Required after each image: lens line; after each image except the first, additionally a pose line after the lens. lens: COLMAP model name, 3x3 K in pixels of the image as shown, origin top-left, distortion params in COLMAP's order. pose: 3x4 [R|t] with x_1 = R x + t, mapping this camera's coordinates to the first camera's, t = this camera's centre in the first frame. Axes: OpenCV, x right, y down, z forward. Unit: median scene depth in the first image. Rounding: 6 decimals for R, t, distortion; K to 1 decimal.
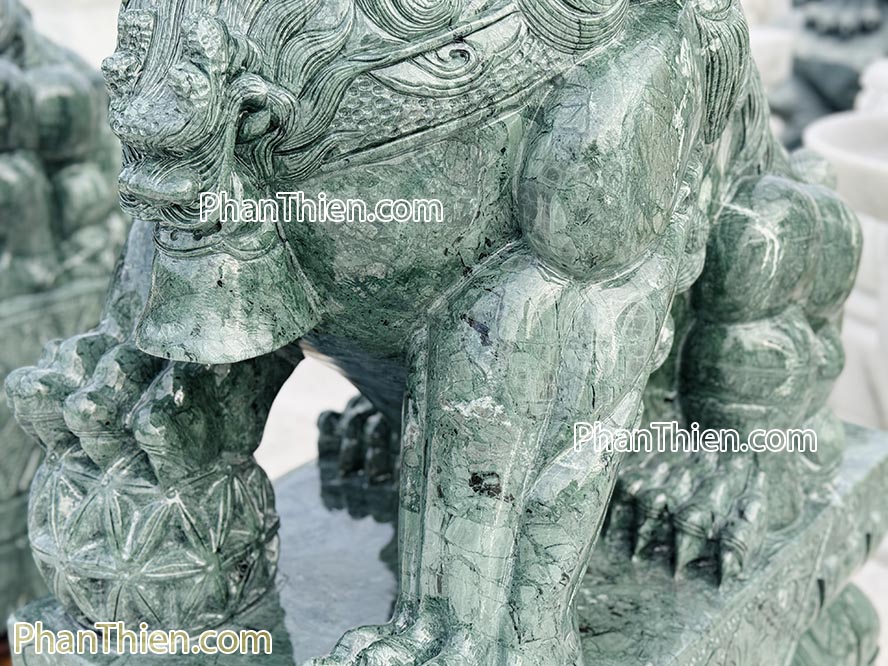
lens RADIAL K [[1222.8, 0, 445.4], [0, 1222.8, 326.8], [0, 0, 1]] dist [0.130264, 0.000000]
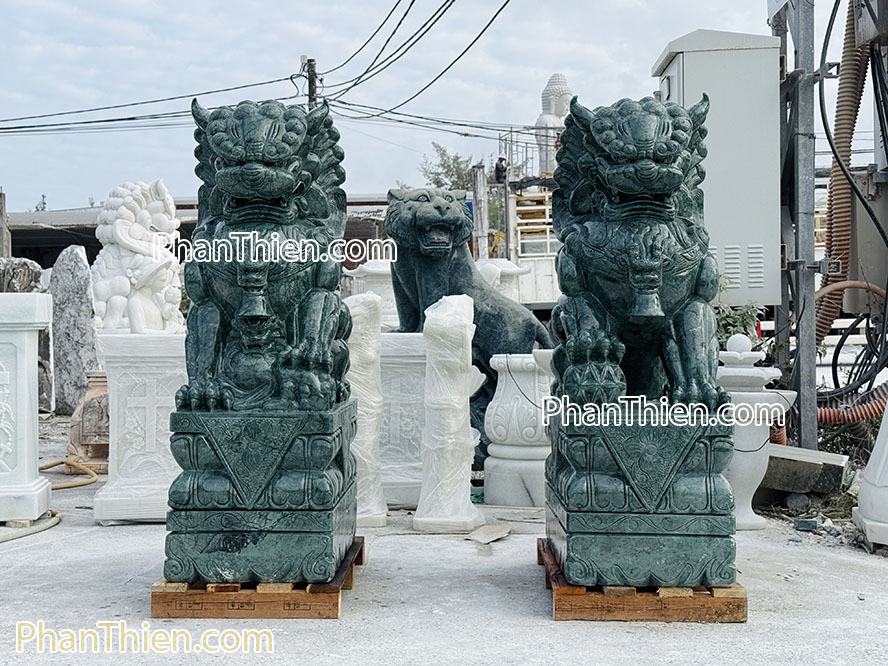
lens RADIAL K [[1222.8, 0, 440.9], [0, 1222.8, 325.9], [0, 0, 1]] dist [0.130264, 0.000000]
pose [[0.795216, 0.018155, 0.606054, -3.490905], [0.195555, 0.938457, -0.284705, 1.165014], [-0.573925, 0.344919, 0.742726, -1.824482]]
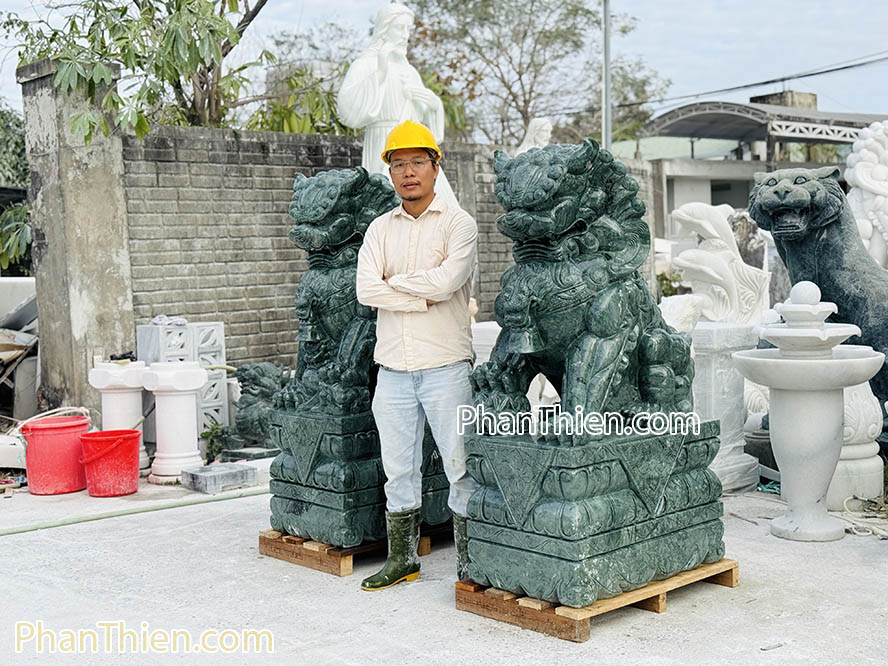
lens RADIAL K [[1222.8, 0, 447.9], [0, 1222.8, 333.3], [0, 0, 1]] dist [0.130264, 0.000000]
pose [[0.989121, -0.004227, -0.147044, 0.228006], [-0.036884, 0.960531, -0.275718, 1.291975], [0.142406, 0.278142, 0.949925, -3.648084]]
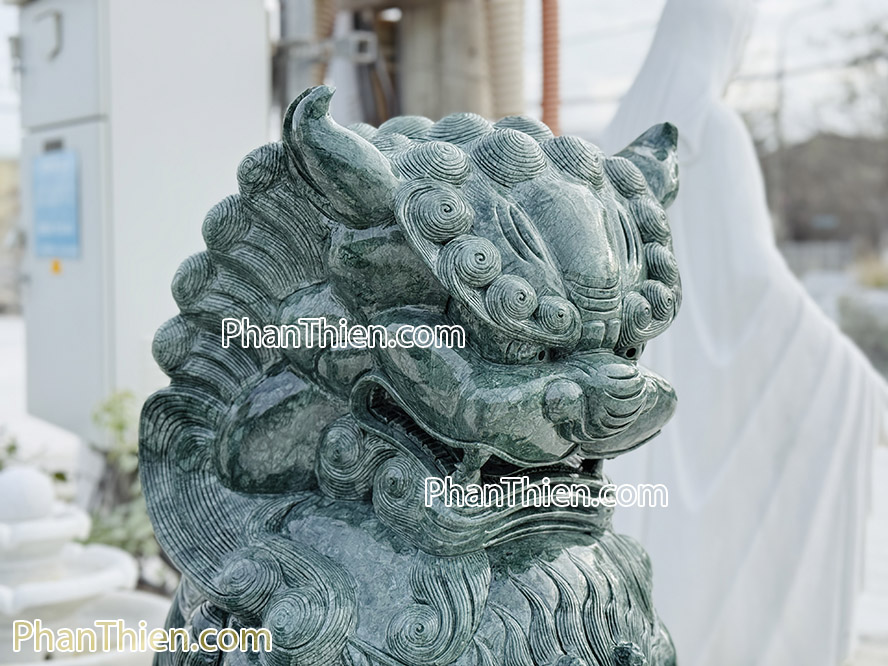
lens RADIAL K [[1222.8, 0, 445.3], [0, 1222.8, 333.1], [0, 0, 1]] dist [0.130264, 0.000000]
pose [[0.267398, -0.016796, 0.963440, -1.444732], [0.318369, 0.945238, -0.071883, -0.502197], [-0.909472, 0.325950, 0.258102, 0.669030]]
